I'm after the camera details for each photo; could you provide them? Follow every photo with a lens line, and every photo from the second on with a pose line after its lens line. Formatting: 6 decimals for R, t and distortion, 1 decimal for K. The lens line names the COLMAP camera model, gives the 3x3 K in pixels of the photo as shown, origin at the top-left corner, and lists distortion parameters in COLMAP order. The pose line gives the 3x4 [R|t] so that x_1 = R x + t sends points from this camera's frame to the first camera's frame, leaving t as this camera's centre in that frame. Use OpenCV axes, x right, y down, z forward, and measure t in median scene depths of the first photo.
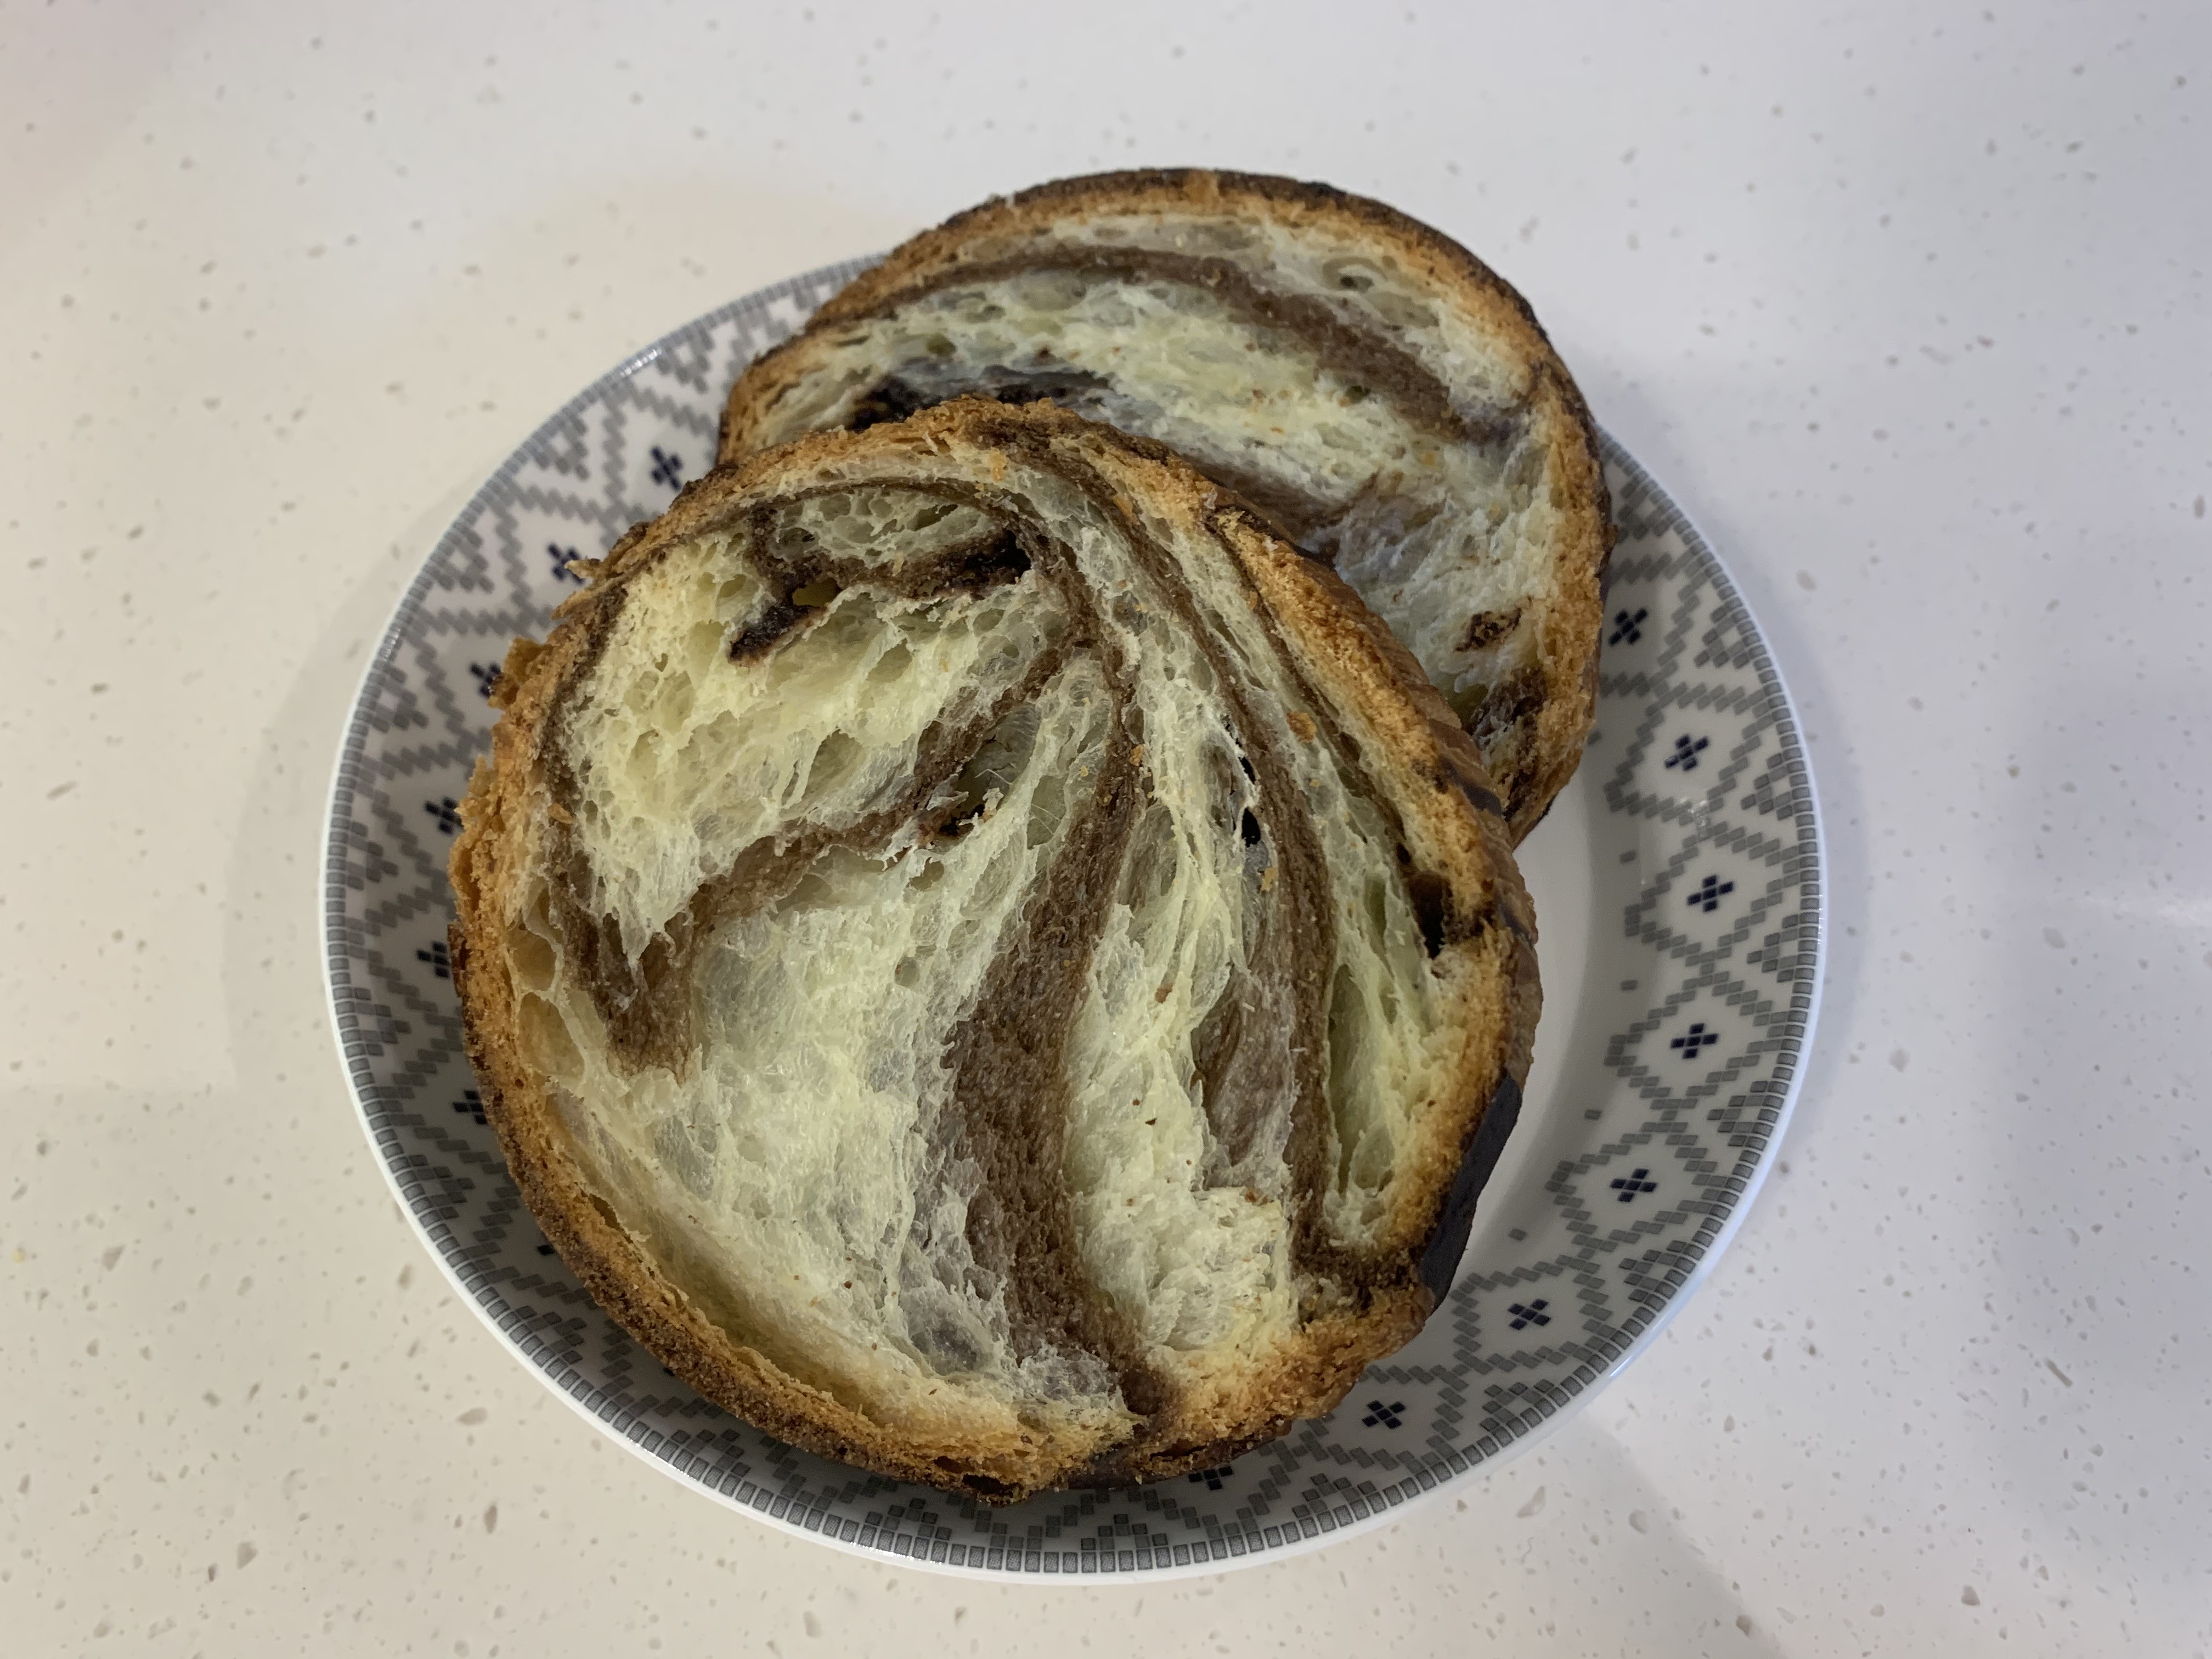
lens RADIAL K [[1844.8, 0, 1106.0], [0, 1844.8, 829.5], [0, 0, 1]] dist [0.088373, -0.553868]
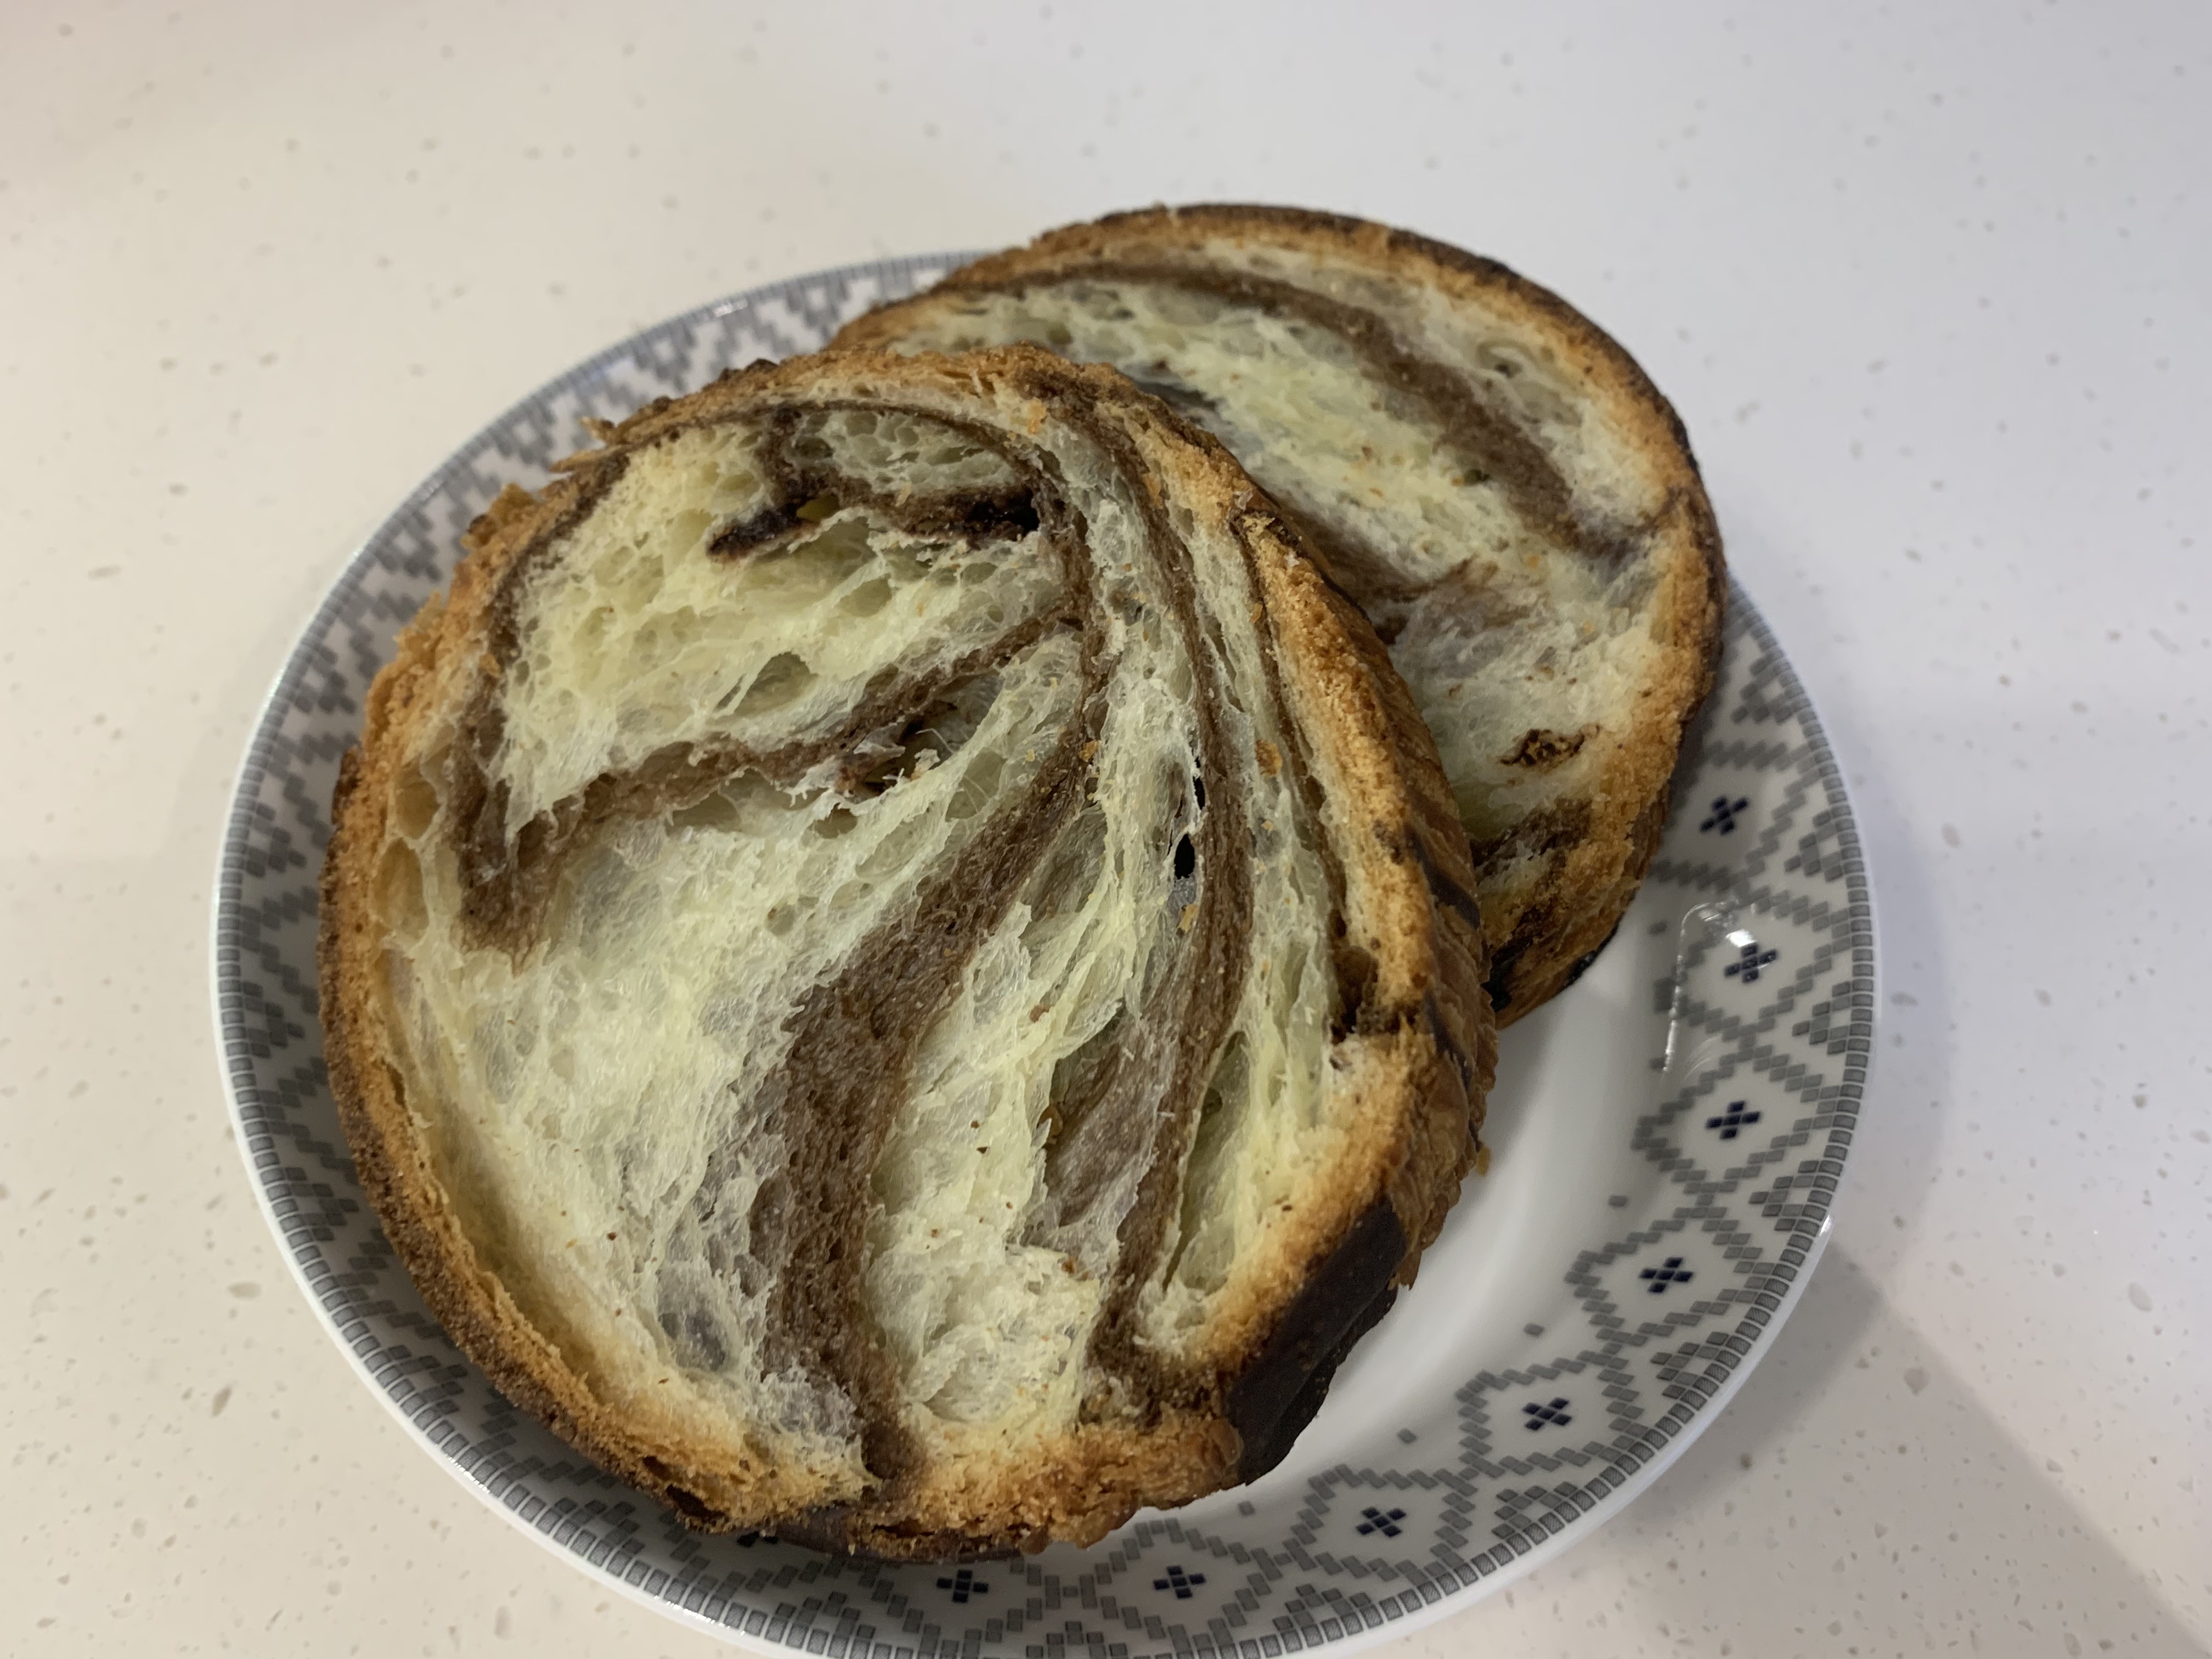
lens RADIAL K [[1844.8, 0, 1106.0], [0, 1844.8, 829.5], [0, 0, 1]] dist [0.088373, -0.553868]
pose [[0.958225, 0.256257, -0.127032, 0.145617], [-0.268350, 0.959173, -0.089305, 0.072679], [0.098961, 0.119663, 0.987870, 0.122266]]
